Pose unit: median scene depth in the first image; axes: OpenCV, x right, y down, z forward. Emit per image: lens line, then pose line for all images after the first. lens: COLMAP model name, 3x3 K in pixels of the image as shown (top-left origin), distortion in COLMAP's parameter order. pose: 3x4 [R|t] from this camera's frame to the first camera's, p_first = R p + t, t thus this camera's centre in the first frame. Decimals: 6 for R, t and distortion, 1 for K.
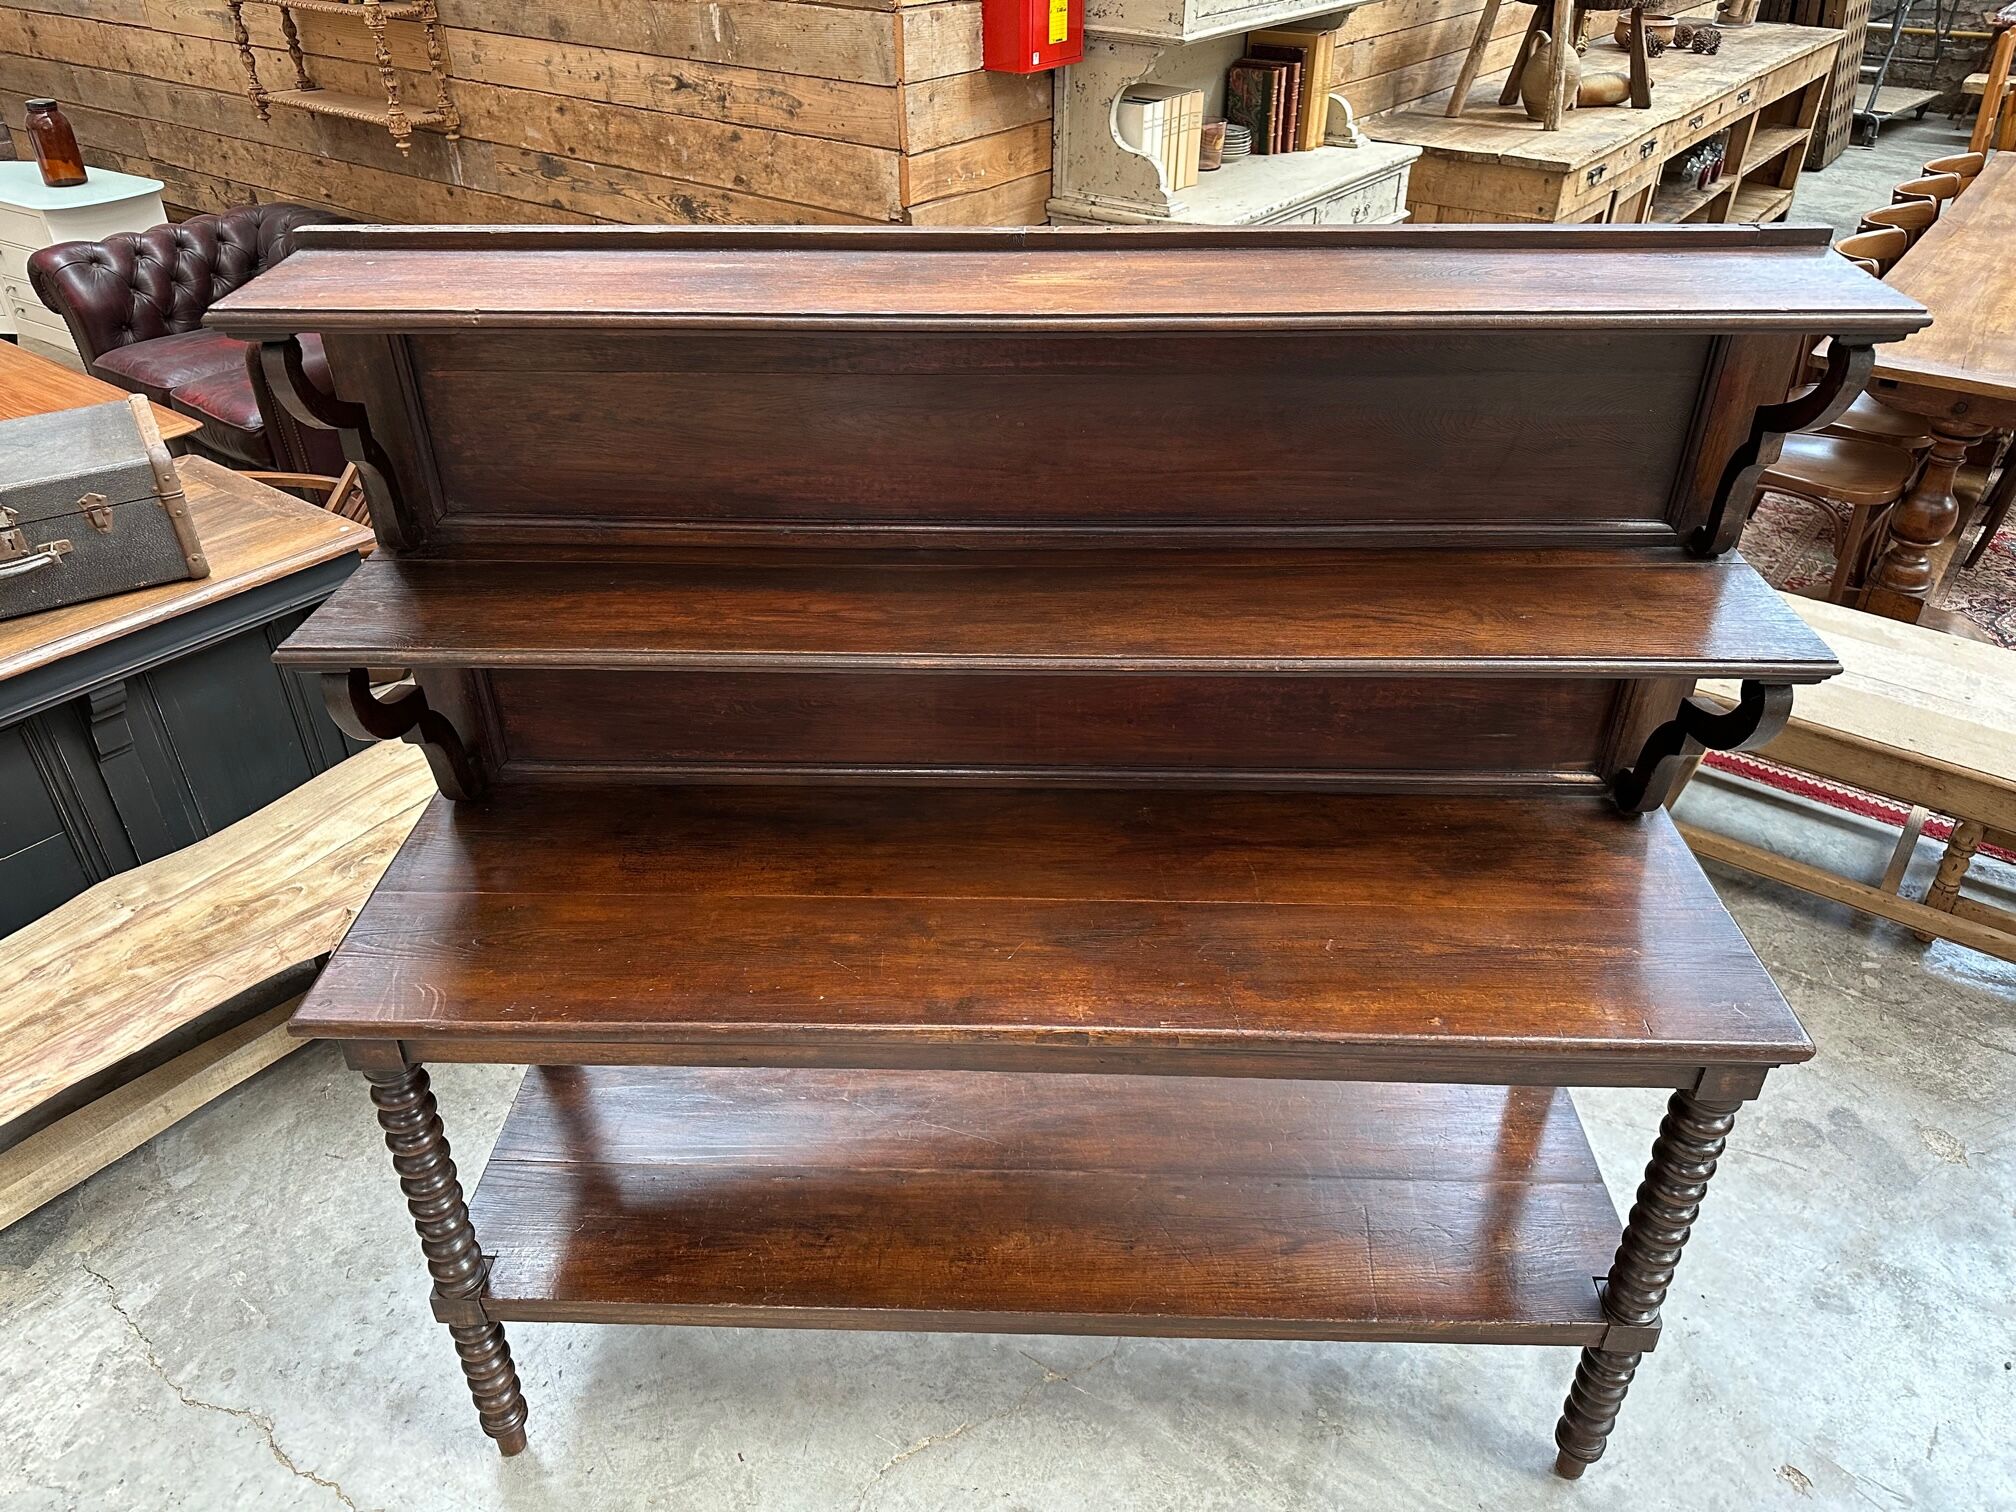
lens RADIAL K [[1425.4, 0, 999.7], [0, 1425.4, 765.7], [0, 0, 1]] dist [0.008524, -0.015072]
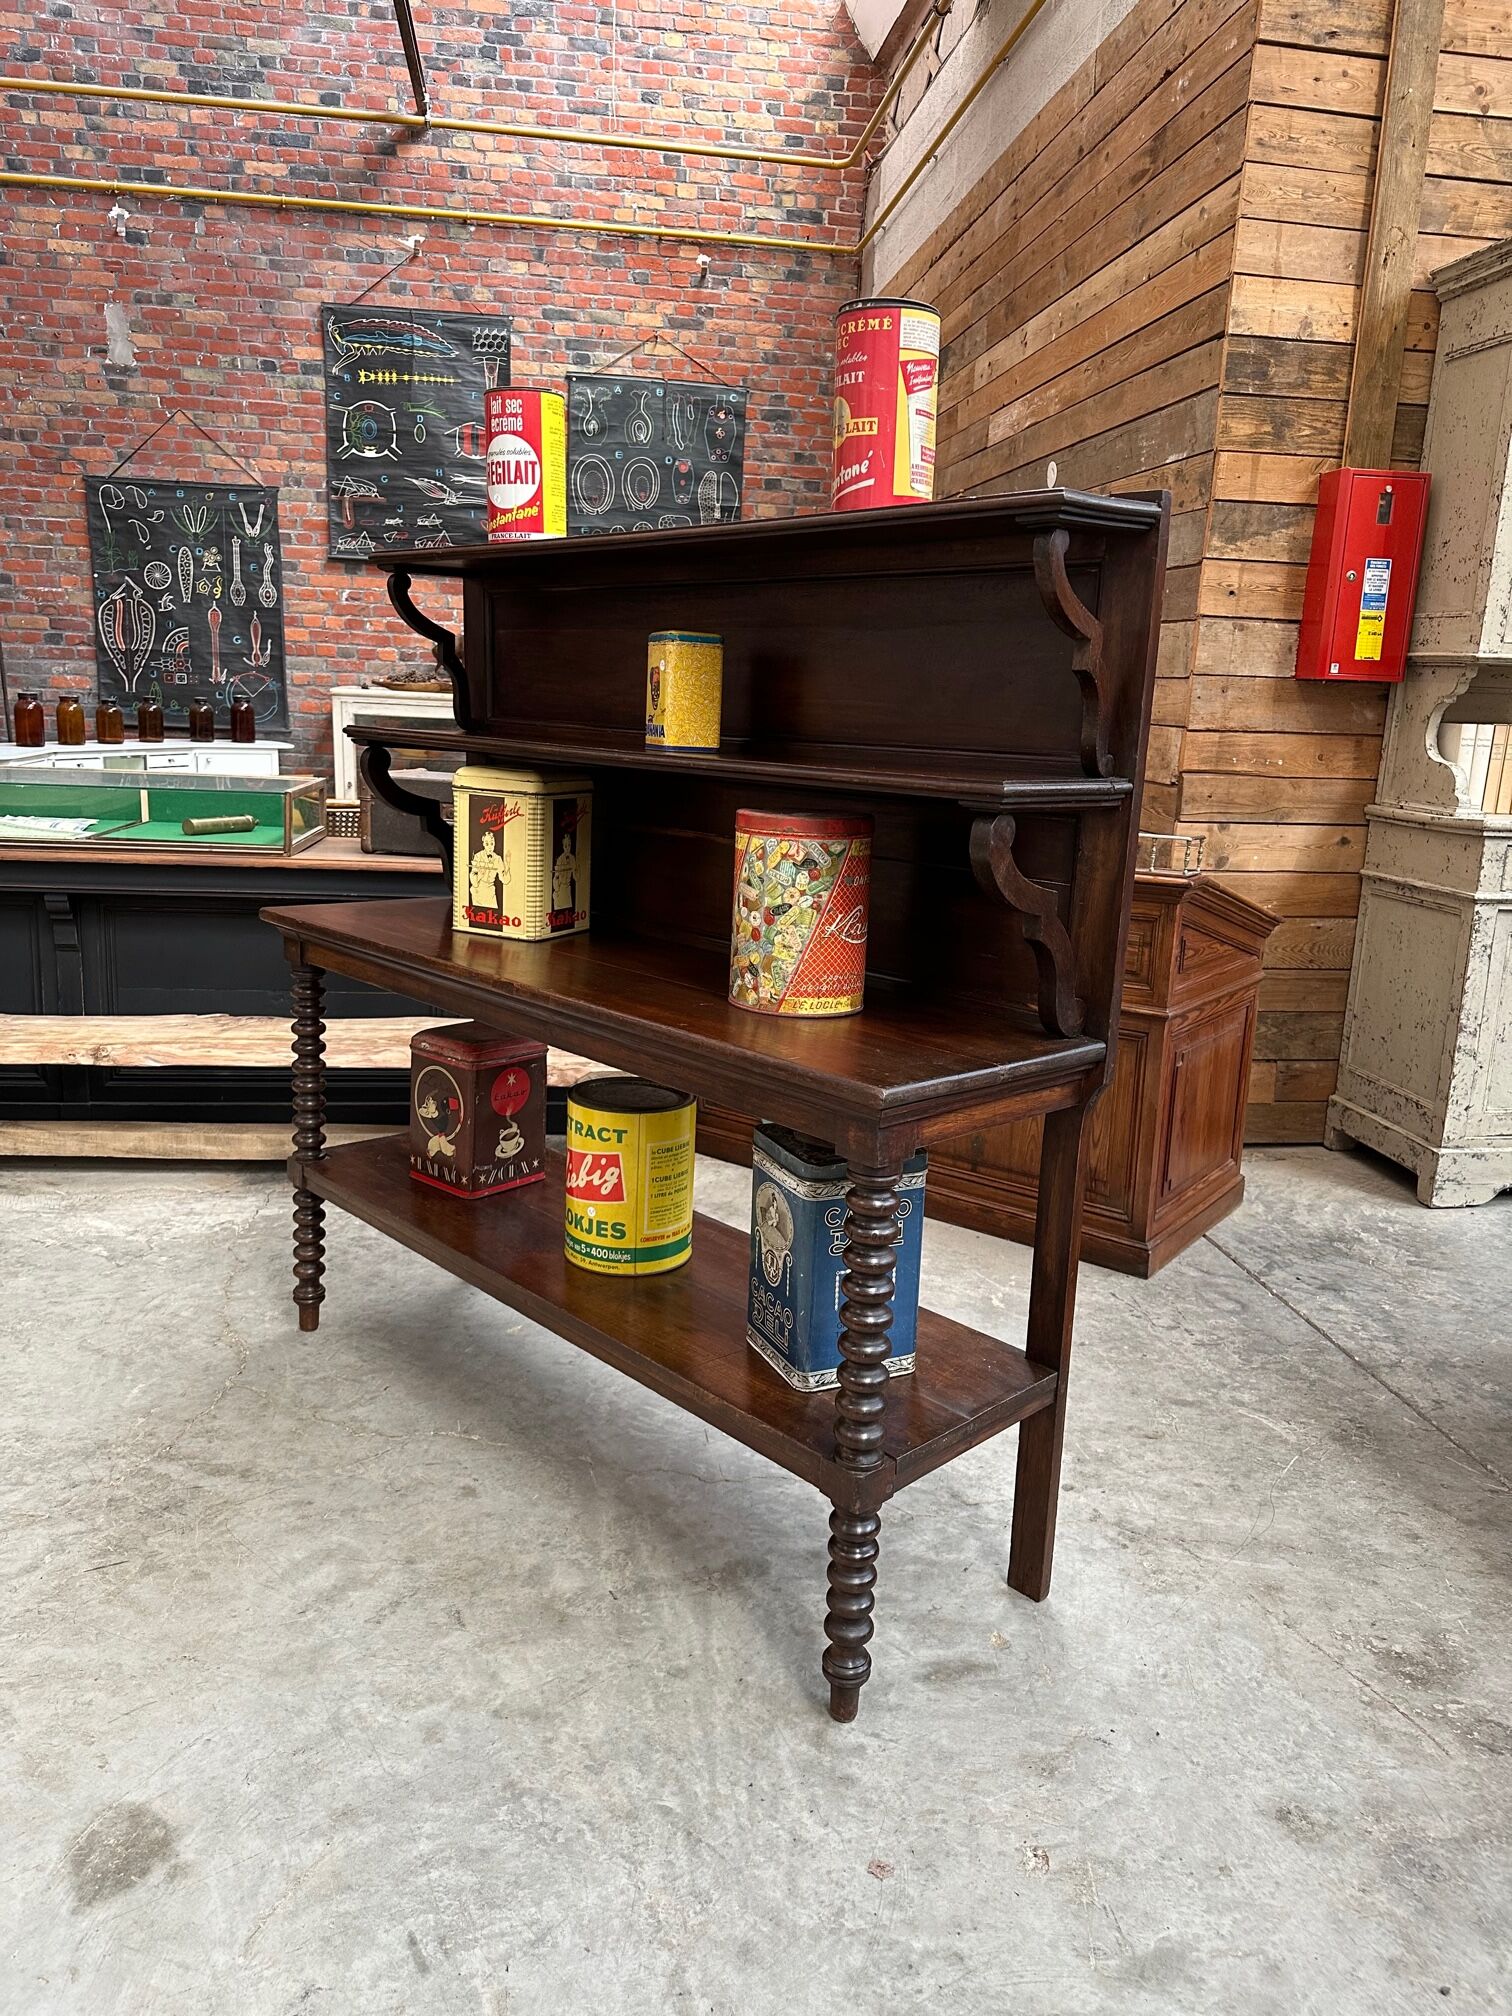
lens RADIAL K [[1415.6, 0, 749.9], [0, 1415.6, 996.2], [0, 0, 1]] dist [0.017942, -0.023525]
pose [[0.709696, 0.179265, -0.681319, 0.795937], [-0.422352, 0.882292, -0.207799, 0.258753], [0.563871, 0.435231, 0.701871, 0.088305]]
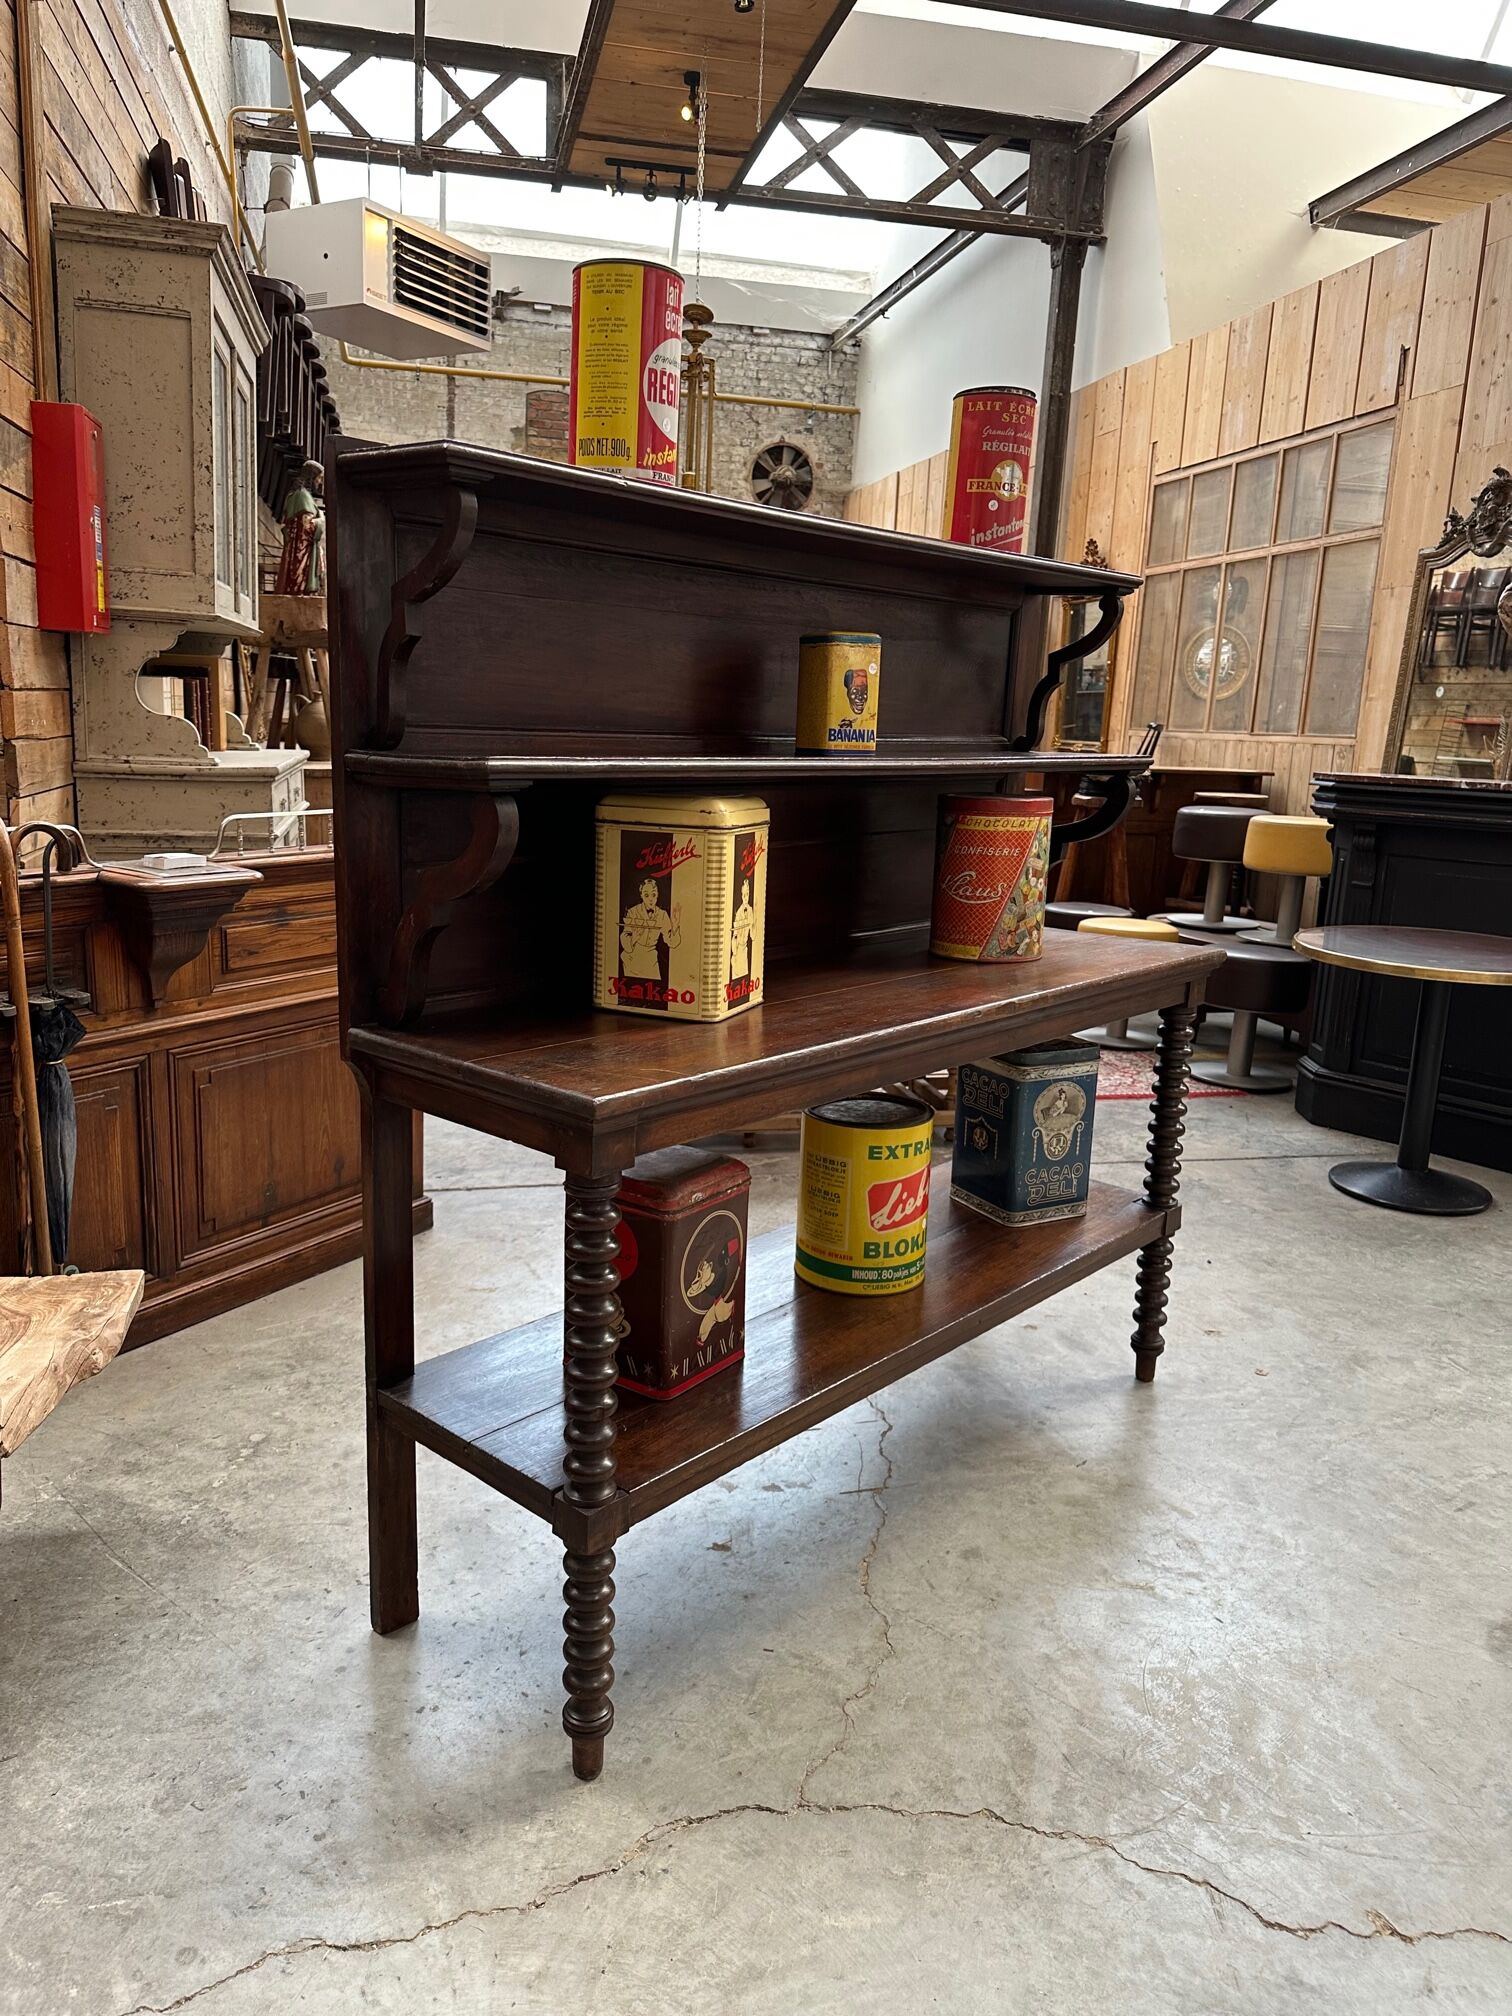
lens RADIAL K [[1413.3, 0, 746.1], [0, 1413.3, 991.6], [0, 0, 1]] dist [0.022347, -0.027467]
pose [[0.644181, -0.118609, 0.755621, -0.773971], [0.384274, 0.904361, -0.185645, 0.221396], [-0.661335, 0.409955, 0.628151, 0.187197]]
